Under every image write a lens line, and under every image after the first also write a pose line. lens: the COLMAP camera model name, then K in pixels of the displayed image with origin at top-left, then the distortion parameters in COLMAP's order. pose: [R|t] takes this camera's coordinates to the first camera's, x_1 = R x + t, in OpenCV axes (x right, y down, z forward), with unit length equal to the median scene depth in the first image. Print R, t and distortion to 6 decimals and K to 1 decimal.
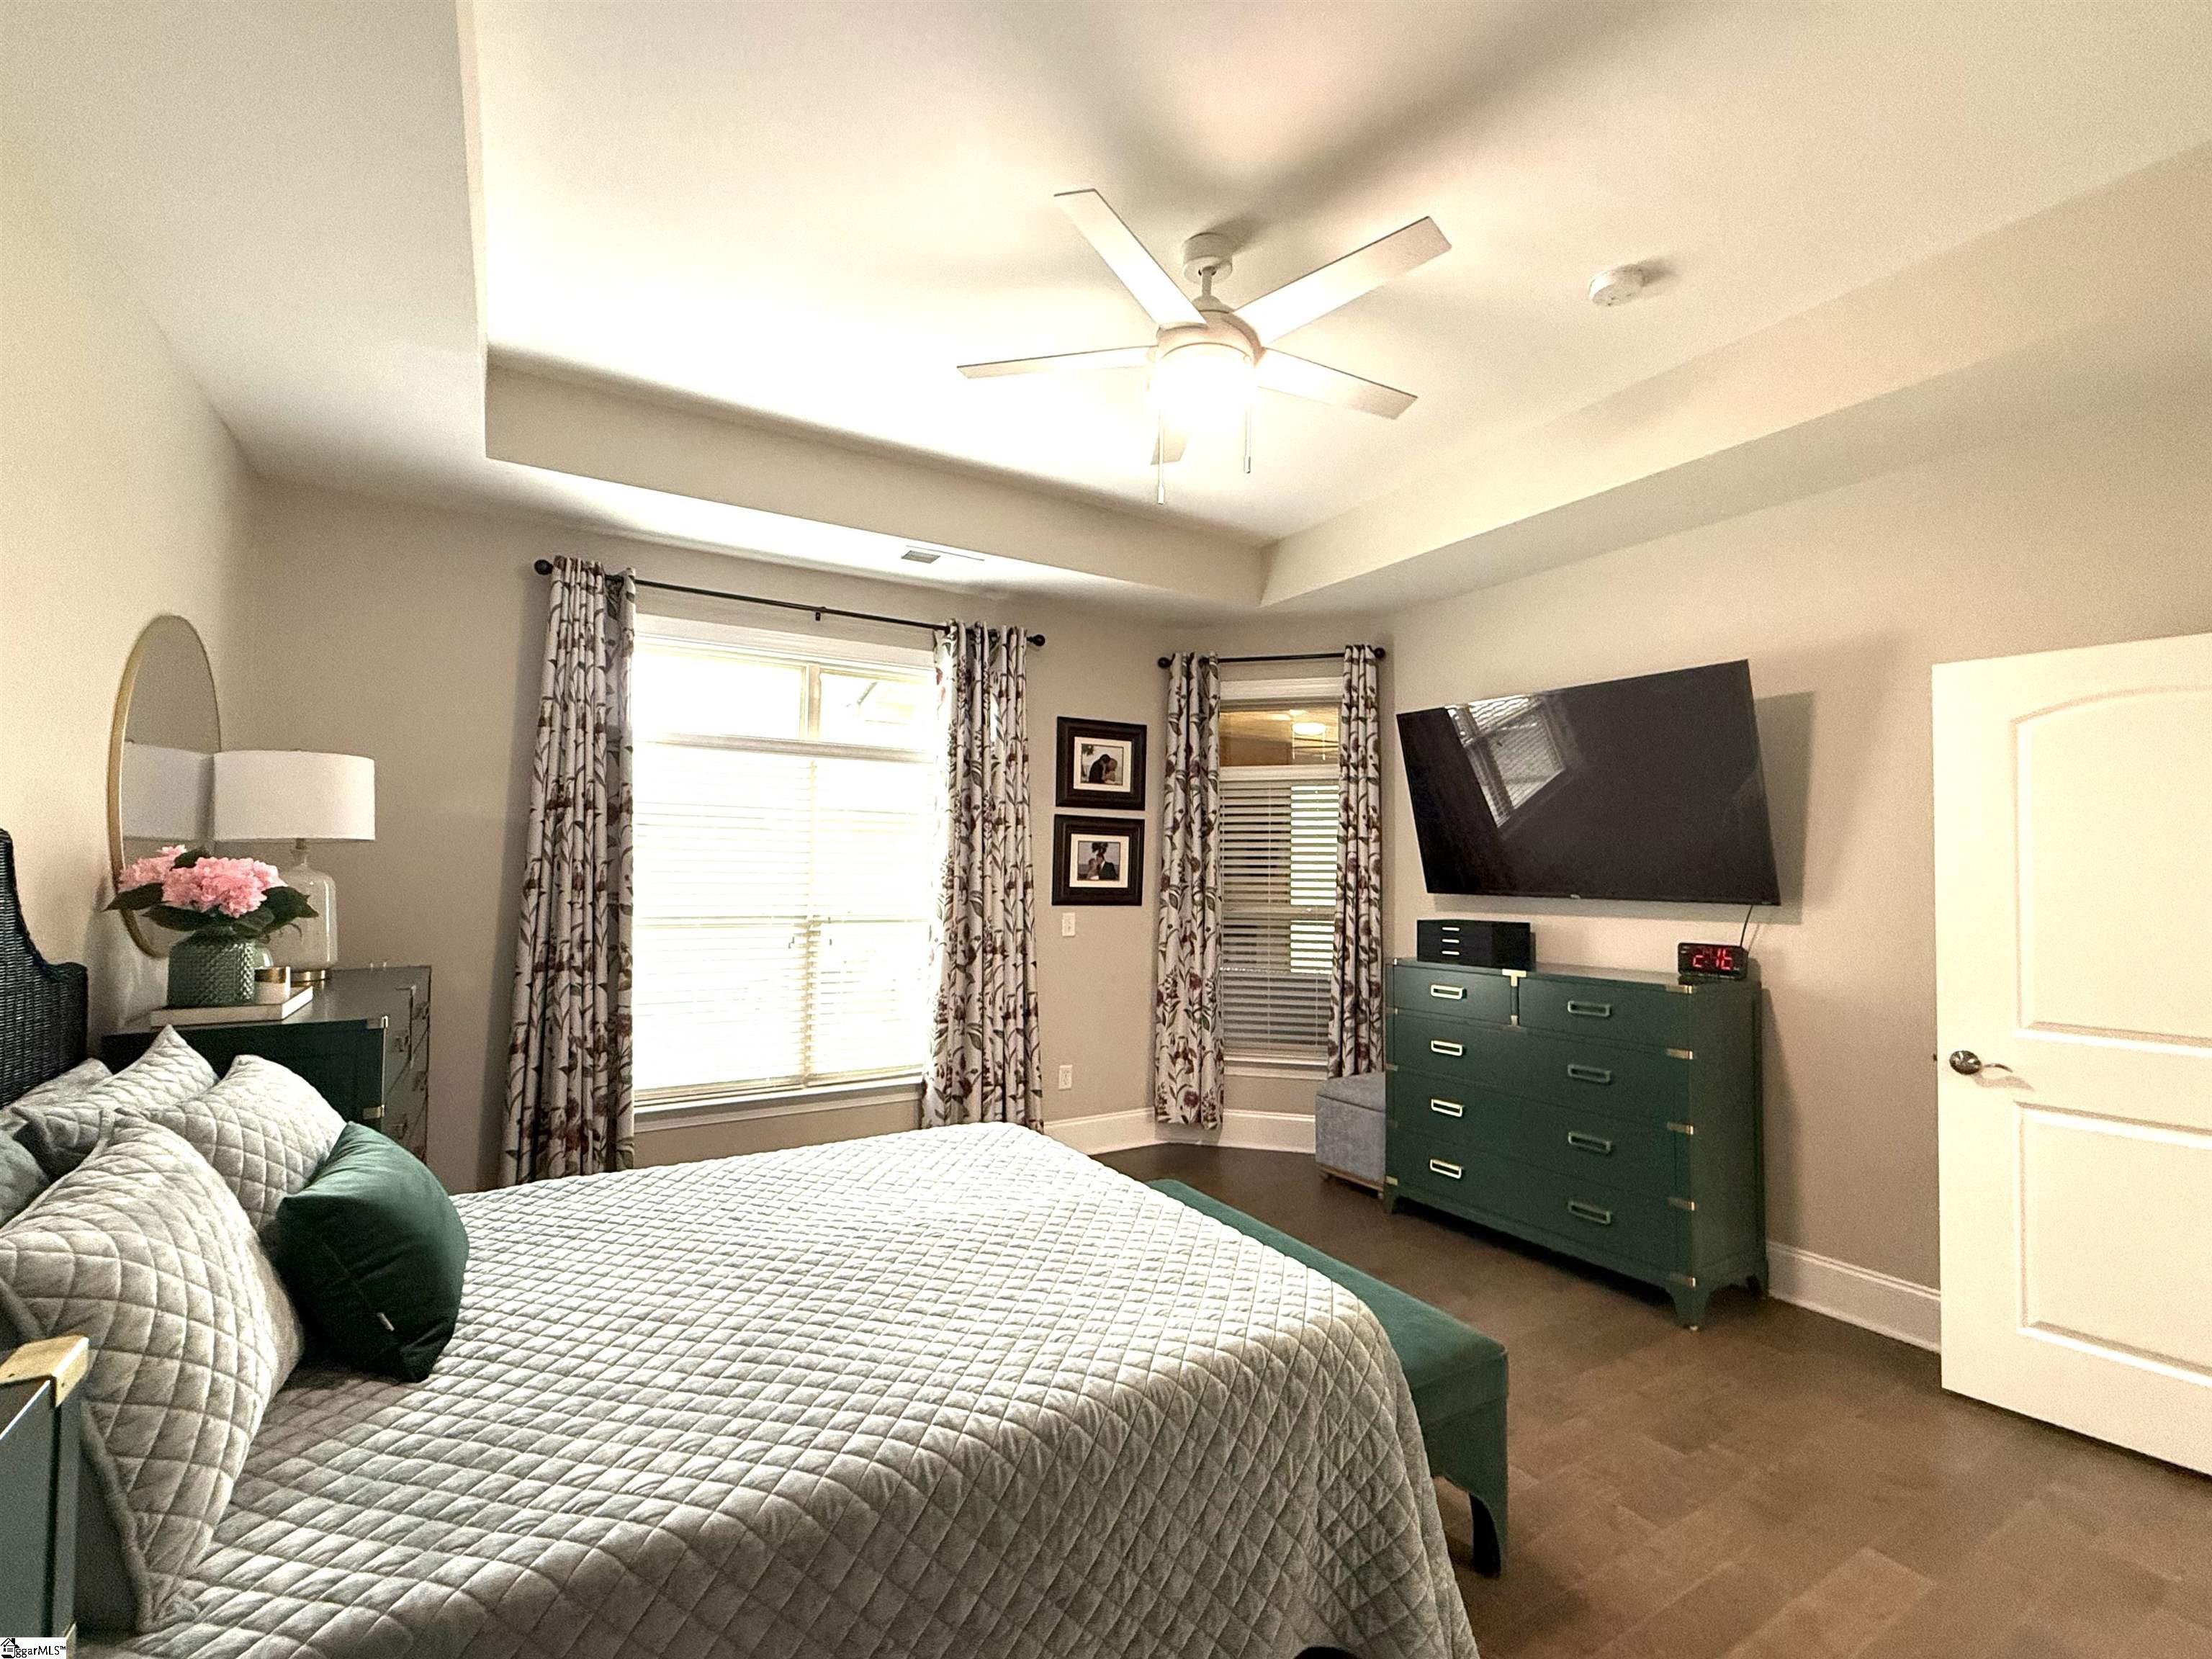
lens RADIAL K [[987.6, 0, 1116.7], [0, 987.6, 834.6], [0, 0, 1]] dist [-0.000607, -0.000432]
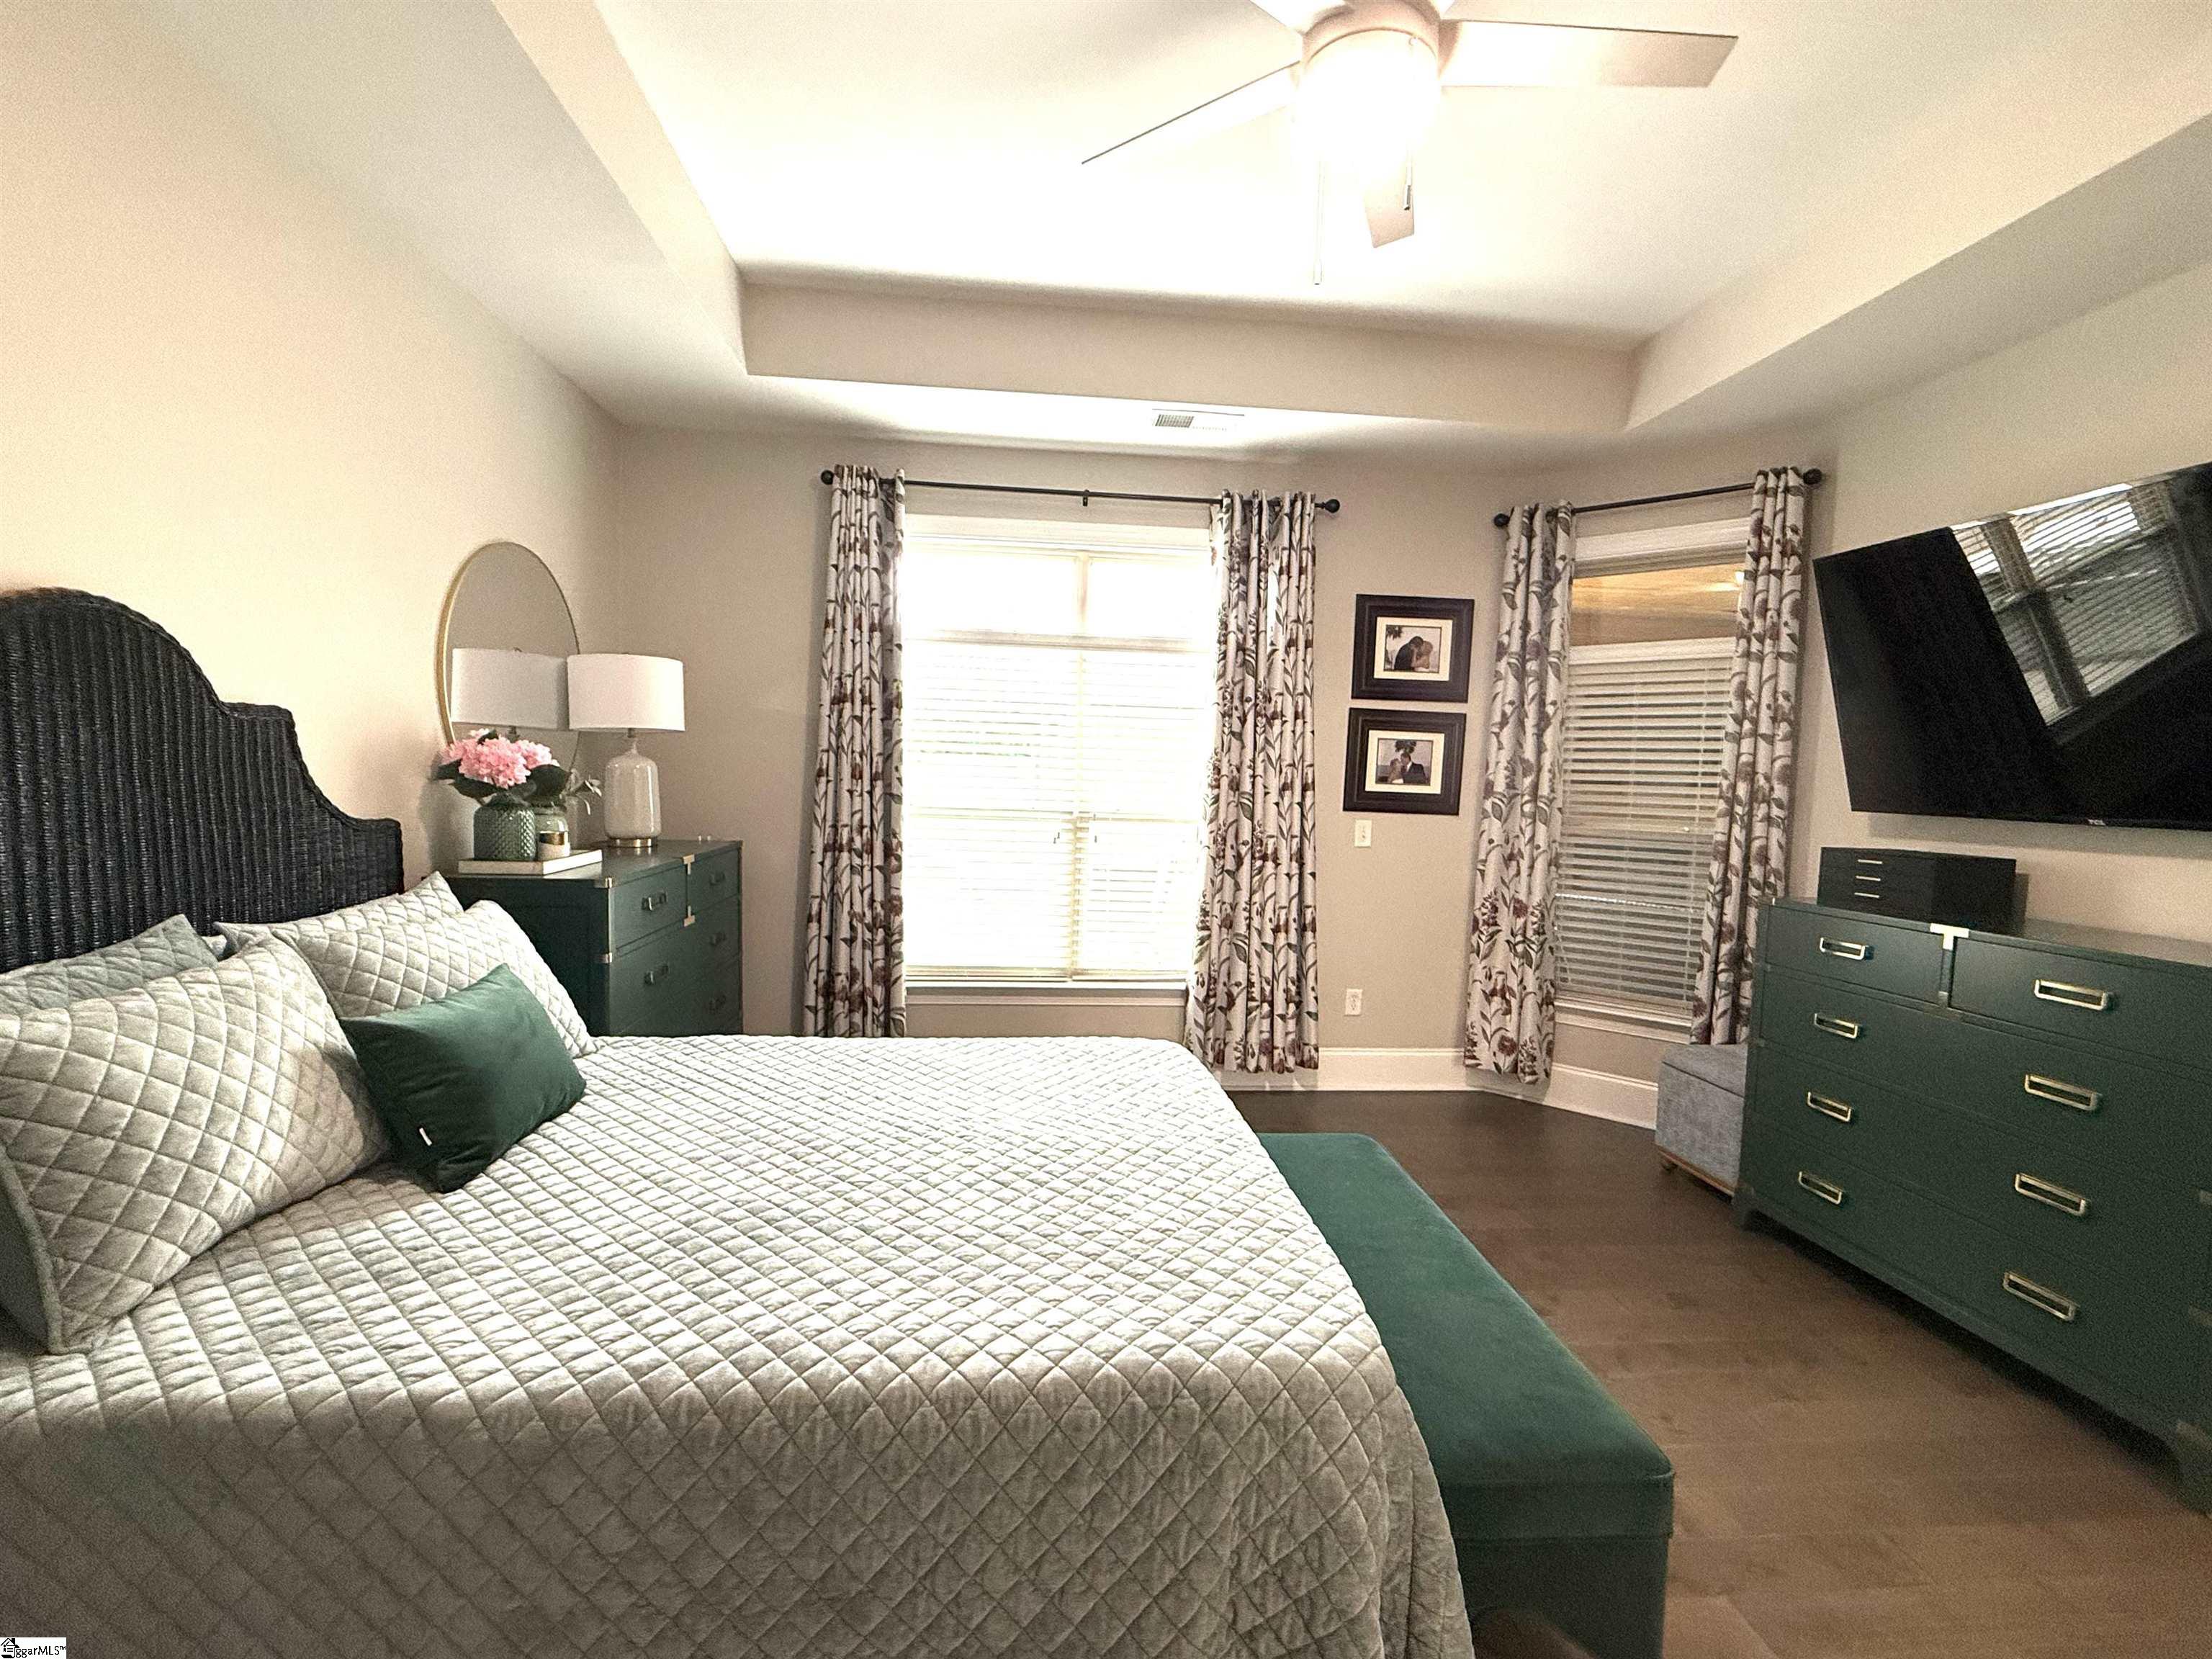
lens RADIAL K [[987.6, 0, 1104.3], [0, 987.6, 835.1], [0, 0, 1]] dist [-0.000607, -0.000432]
pose [[0.895416, 0.045531, -0.442897, 0.180119], [-0.004249, 0.995586, 0.093760, 0.014347], [0.445211, -0.082073, 0.891657, 0.144152]]
